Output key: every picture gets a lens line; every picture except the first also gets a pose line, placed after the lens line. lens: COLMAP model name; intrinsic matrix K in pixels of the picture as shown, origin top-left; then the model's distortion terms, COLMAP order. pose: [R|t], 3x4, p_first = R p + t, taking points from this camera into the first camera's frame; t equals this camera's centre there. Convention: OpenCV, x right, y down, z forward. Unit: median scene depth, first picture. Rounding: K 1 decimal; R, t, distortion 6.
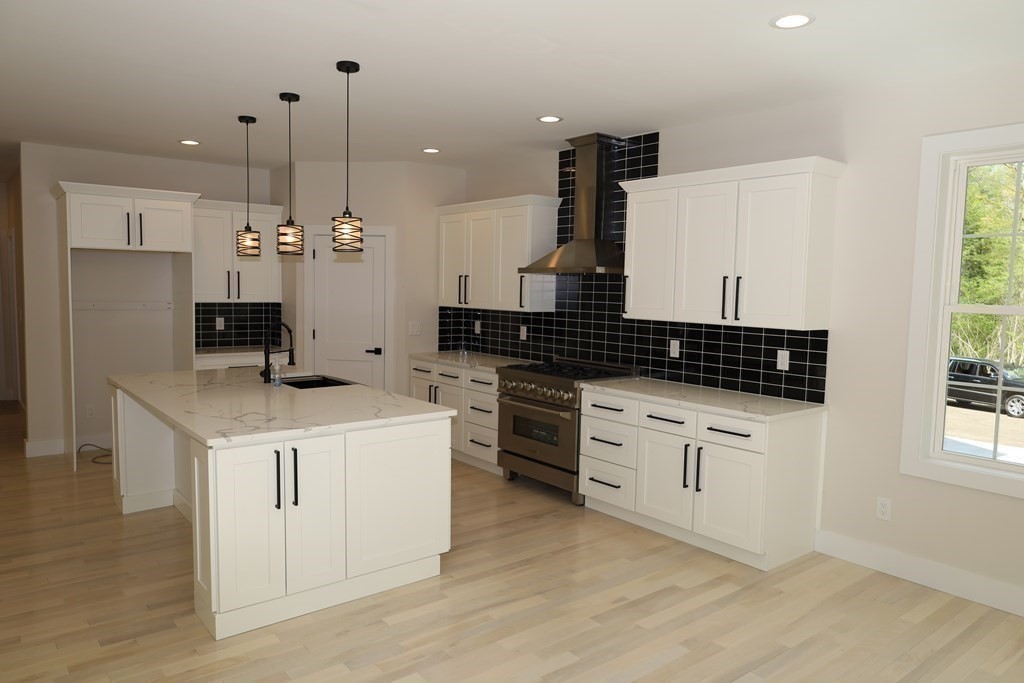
lens RADIAL K [[702.1, 0, 520.8], [0, 702.1, 344.5], [0, 0, 1]] dist [0.000468, -0.013534]
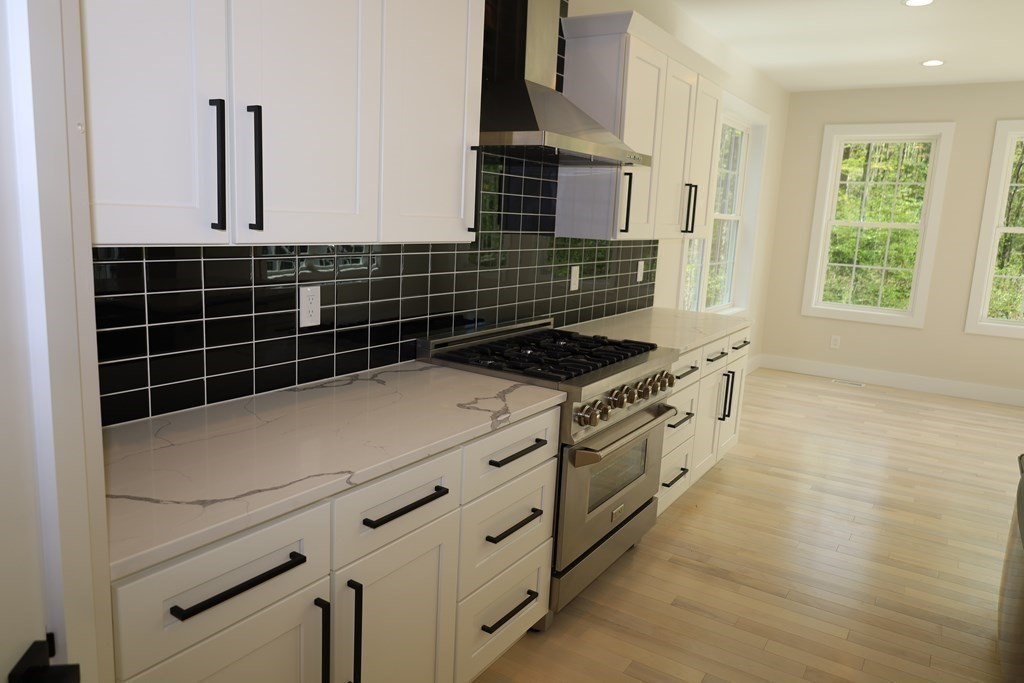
lens RADIAL K [[702.1, 0, 506.2], [0, 702.1, 341.2], [0, 0, 1]] dist [0.000468, -0.013534]
pose [[-0.294190, -0.220327, 0.930004, -0.405714], [0.011553, 0.972175, 0.233972, -0.092474], [-0.955677, 0.079576, -0.283458, 1.199006]]
